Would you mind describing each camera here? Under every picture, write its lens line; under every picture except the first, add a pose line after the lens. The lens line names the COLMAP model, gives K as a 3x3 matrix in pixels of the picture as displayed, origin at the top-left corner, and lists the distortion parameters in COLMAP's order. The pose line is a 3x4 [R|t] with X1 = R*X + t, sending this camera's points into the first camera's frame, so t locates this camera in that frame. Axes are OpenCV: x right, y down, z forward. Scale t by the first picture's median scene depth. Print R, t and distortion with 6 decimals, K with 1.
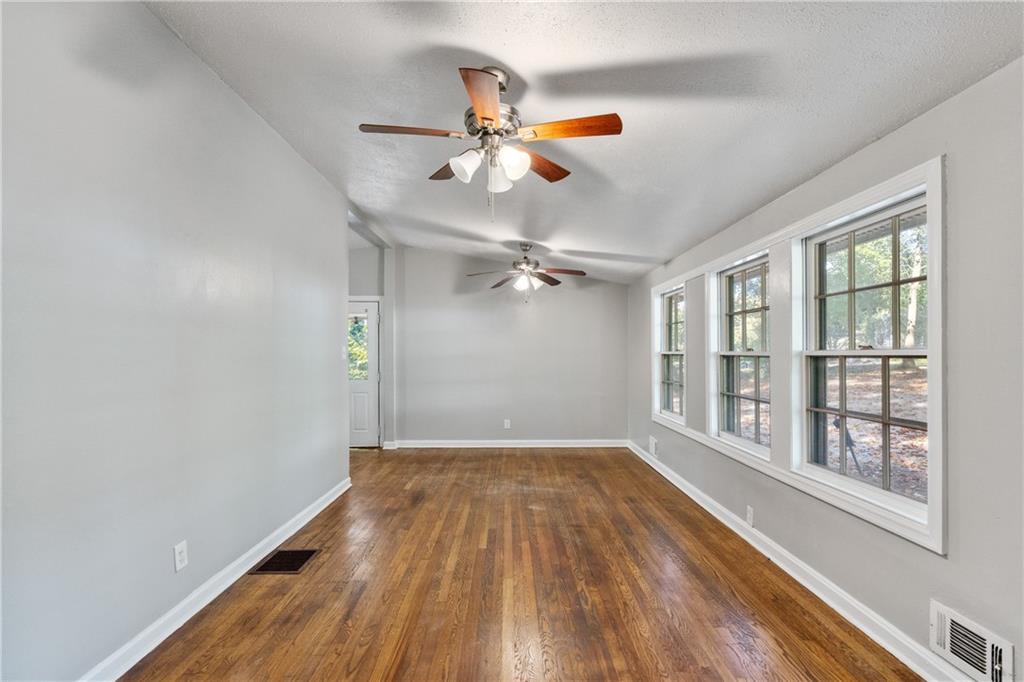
lens RADIAL K [[468.4, 0, 519.7], [0, 468.4, 355.9], [0, 0, 1]] dist [-0.004848, 0.000723]
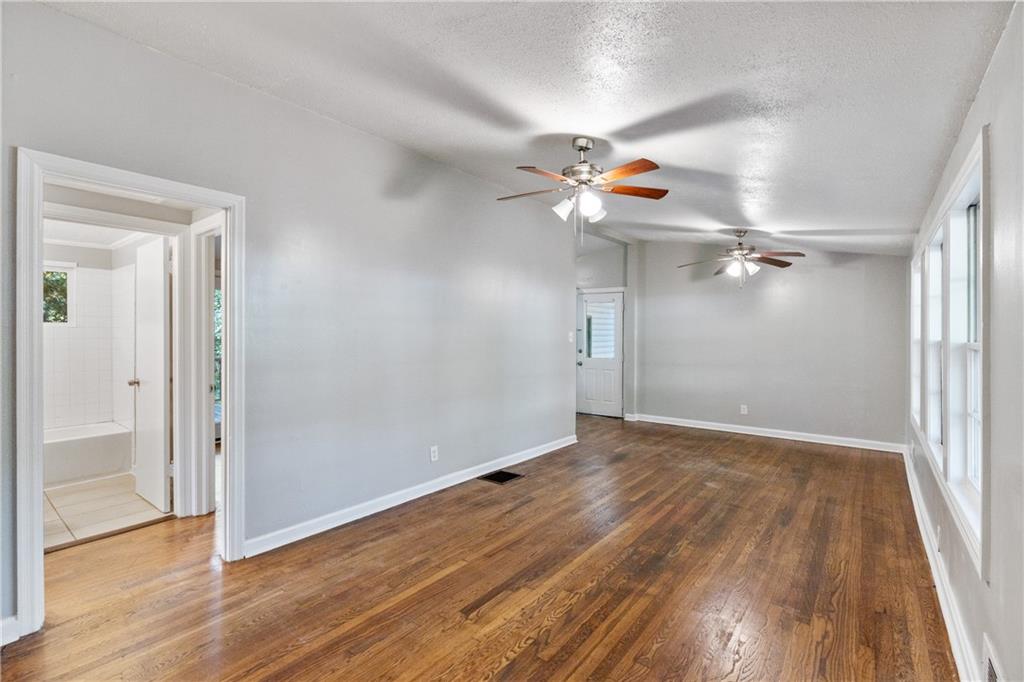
lens RADIAL K [[468.4, 0, 520.7], [0, 468.4, 336.1], [0, 0, 1]] dist [-0.004848, 0.000723]
pose [[0.785102, 0.008713, -0.619305, 0.432479], [-0.008843, 0.999957, 0.002857, -0.016550], [0.619303, 0.003234, 0.785145, -0.129854]]
